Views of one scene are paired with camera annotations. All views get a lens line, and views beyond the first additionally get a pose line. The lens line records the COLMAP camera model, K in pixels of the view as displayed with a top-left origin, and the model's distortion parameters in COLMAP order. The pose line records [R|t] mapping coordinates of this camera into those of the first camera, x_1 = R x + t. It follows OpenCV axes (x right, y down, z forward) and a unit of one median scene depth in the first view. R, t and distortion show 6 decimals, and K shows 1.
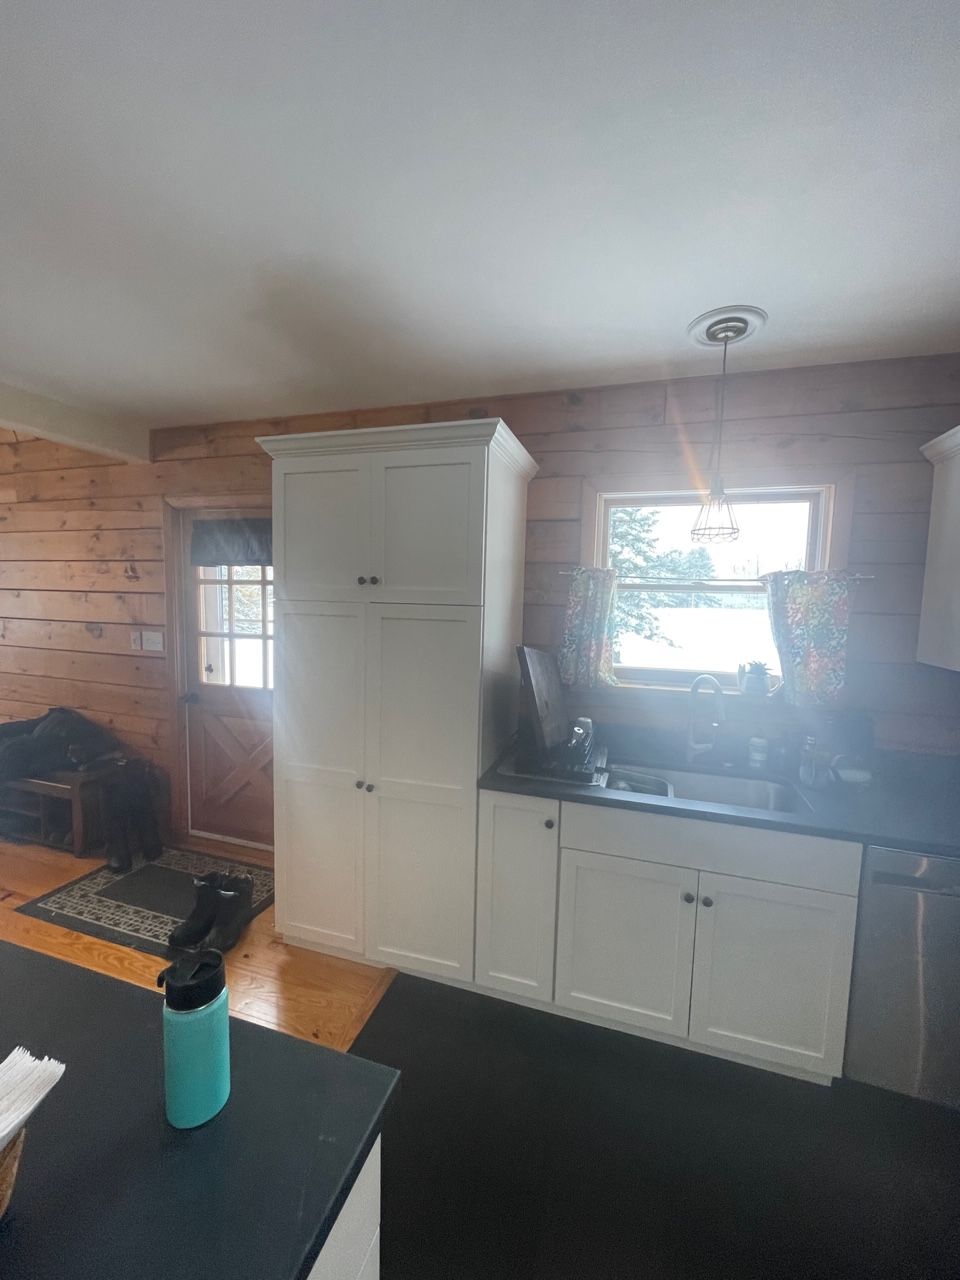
lens RADIAL K [[524.3, 0, 480.0], [0, 524.3, 640.0], [0, 0, 1]] dist [0.000327, 0.000003]
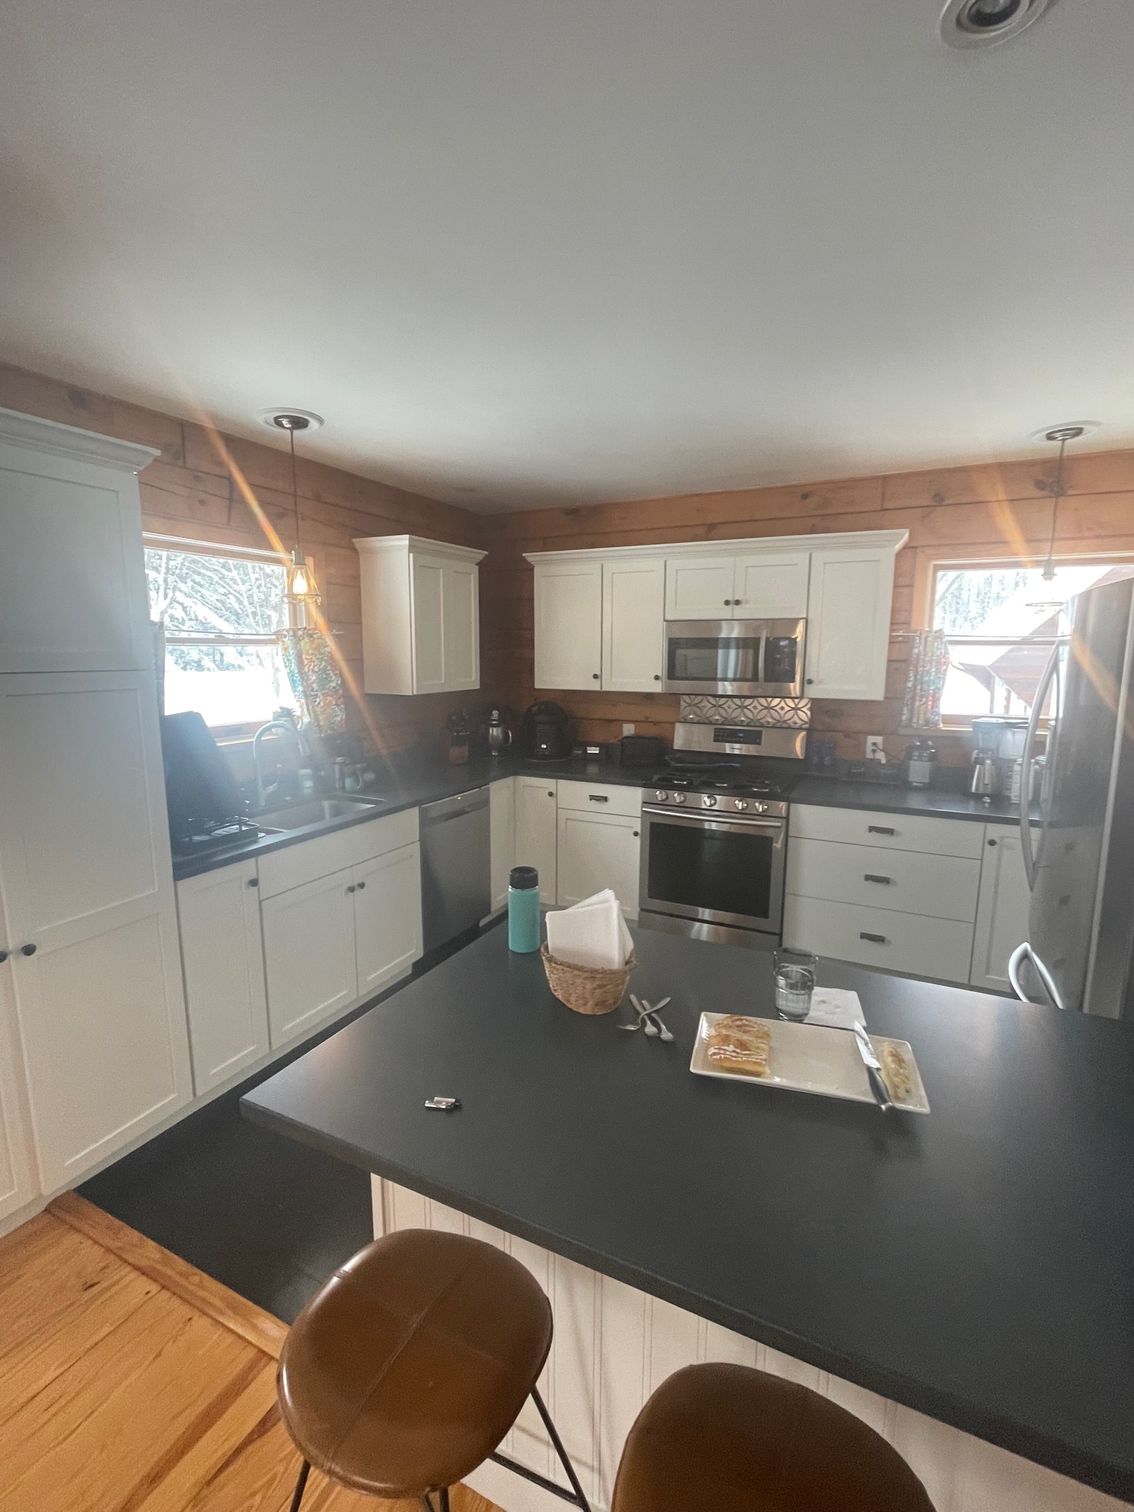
lens RADIAL K [[619.3, 0, 567.0], [0, 619.3, 756.0], [0, 0, 1]] dist [0.000327, 0.000003]
pose [[0.184074, -0.184186, 0.965501, -0.748224], [0.094555, 0.981048, 0.169125, -0.024933], [-0.978354, 0.060161, 0.198001, 0.142361]]
